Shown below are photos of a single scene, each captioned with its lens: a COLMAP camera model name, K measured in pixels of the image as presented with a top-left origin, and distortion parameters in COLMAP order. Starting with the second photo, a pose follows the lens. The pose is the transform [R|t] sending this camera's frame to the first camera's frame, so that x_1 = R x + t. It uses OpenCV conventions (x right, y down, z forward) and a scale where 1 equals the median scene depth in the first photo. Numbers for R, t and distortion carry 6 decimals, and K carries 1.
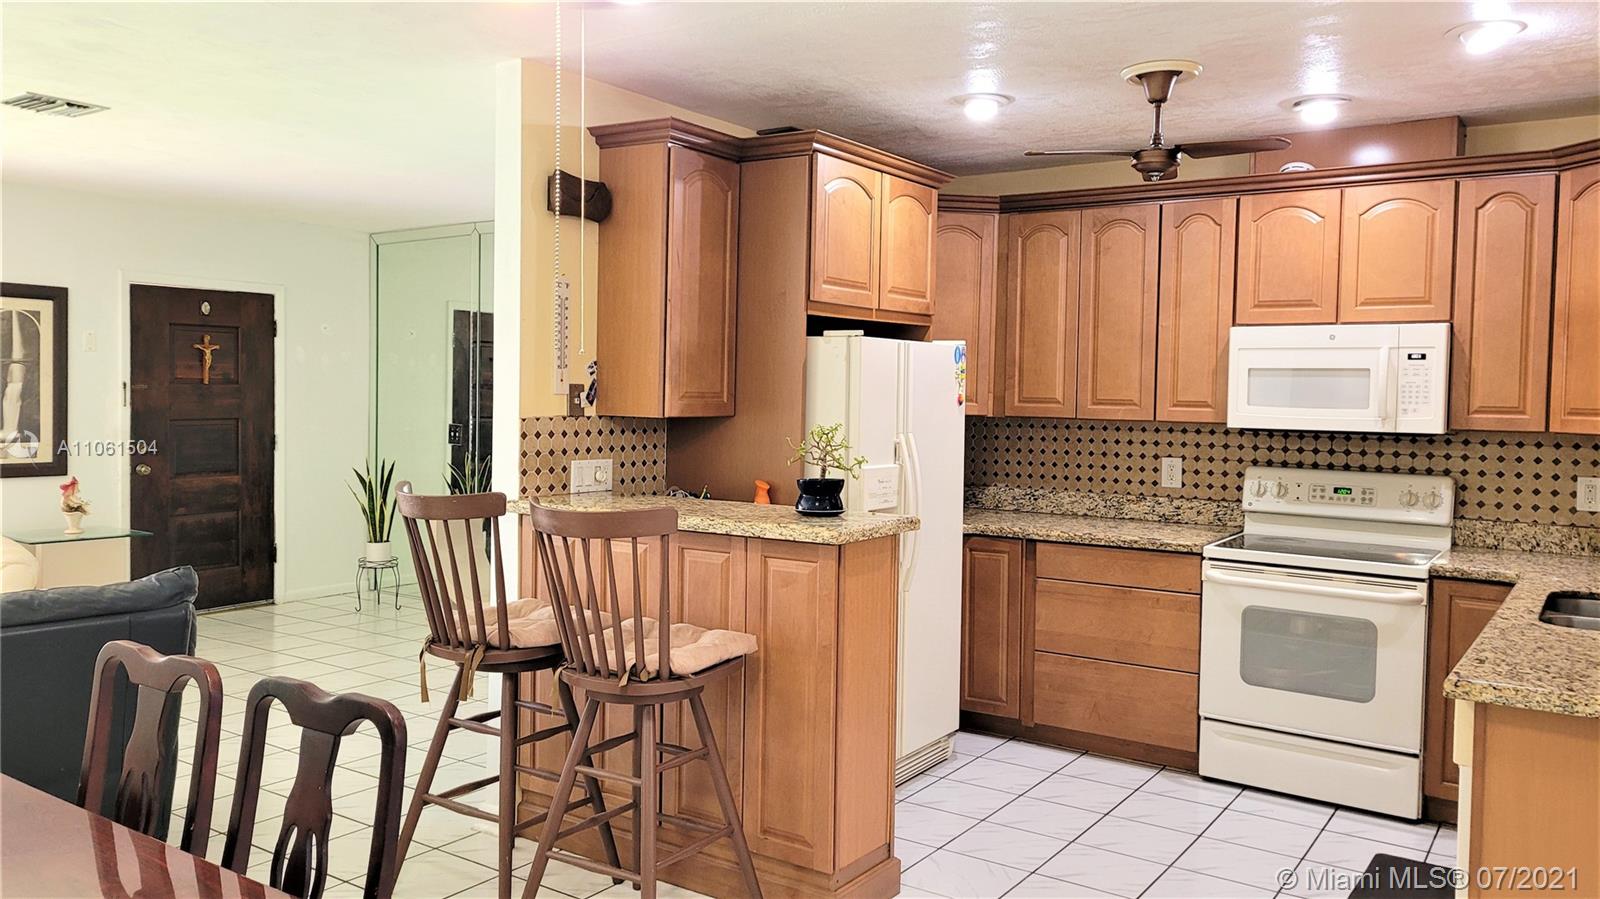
lens RADIAL K [[1208.1, 0, 798.7], [0, 1208.1, 434.0], [0, 0, 1]] dist [0.046877, -0.034053]
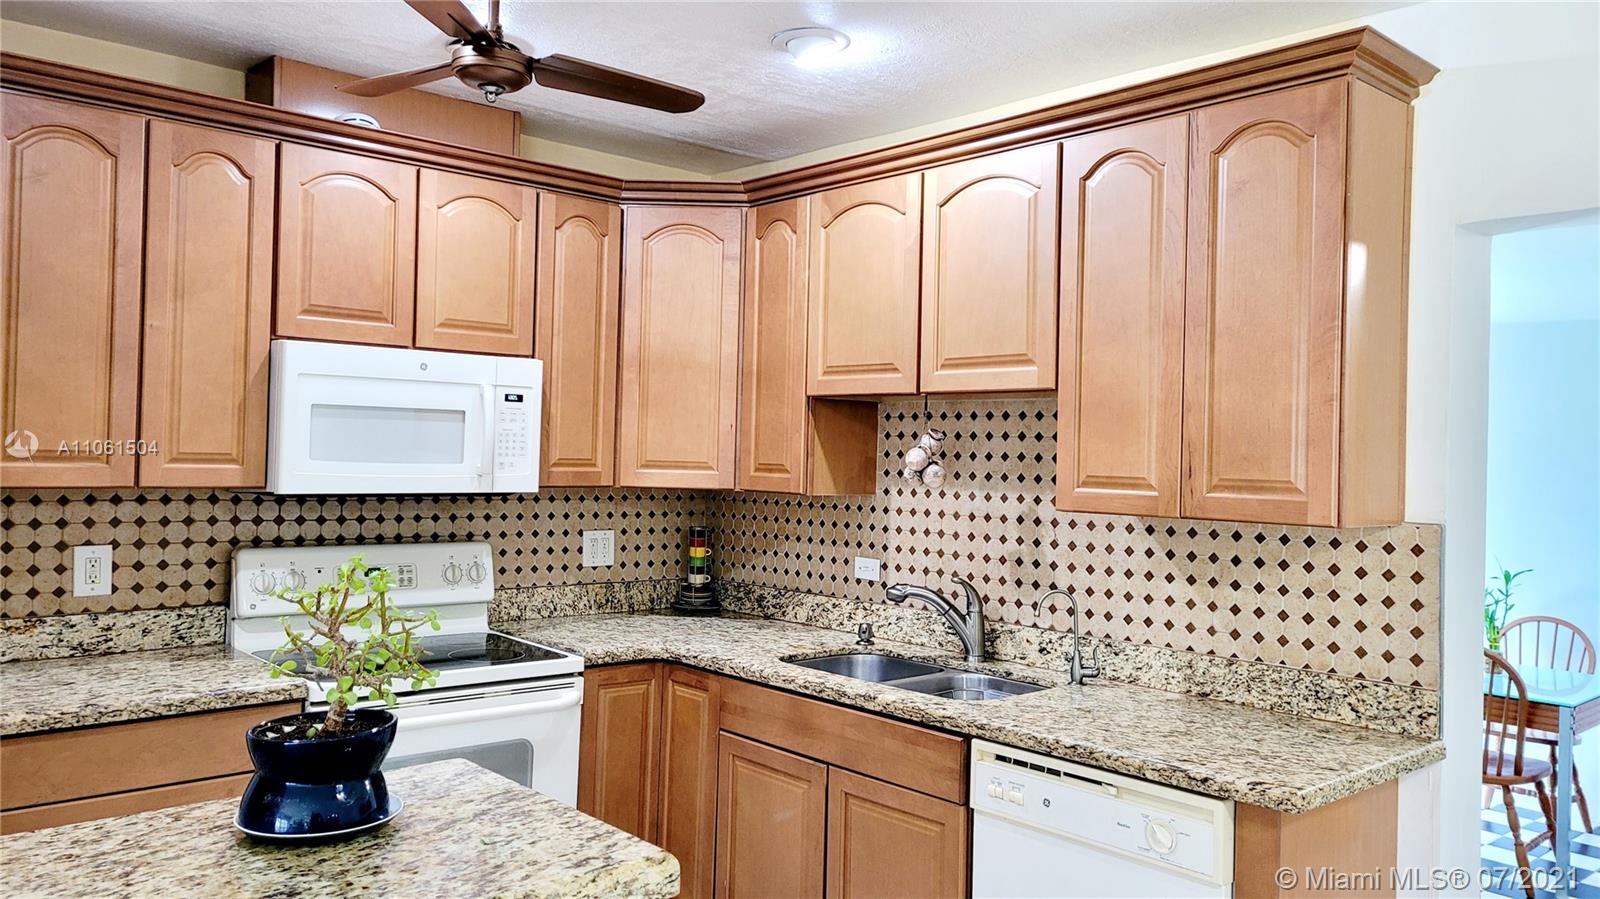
lens RADIAL K [[1208.1, 0, 795.0], [0, 1208.1, 440.2], [0, 0, 1]] dist [0.046877, -0.034053]
pose [[0.246622, -0.003384, 0.969106, -0.244891], [0.014645, 0.999893, -0.000235, -0.035204], [-0.969001, 0.014250, 0.246645, 0.674102]]
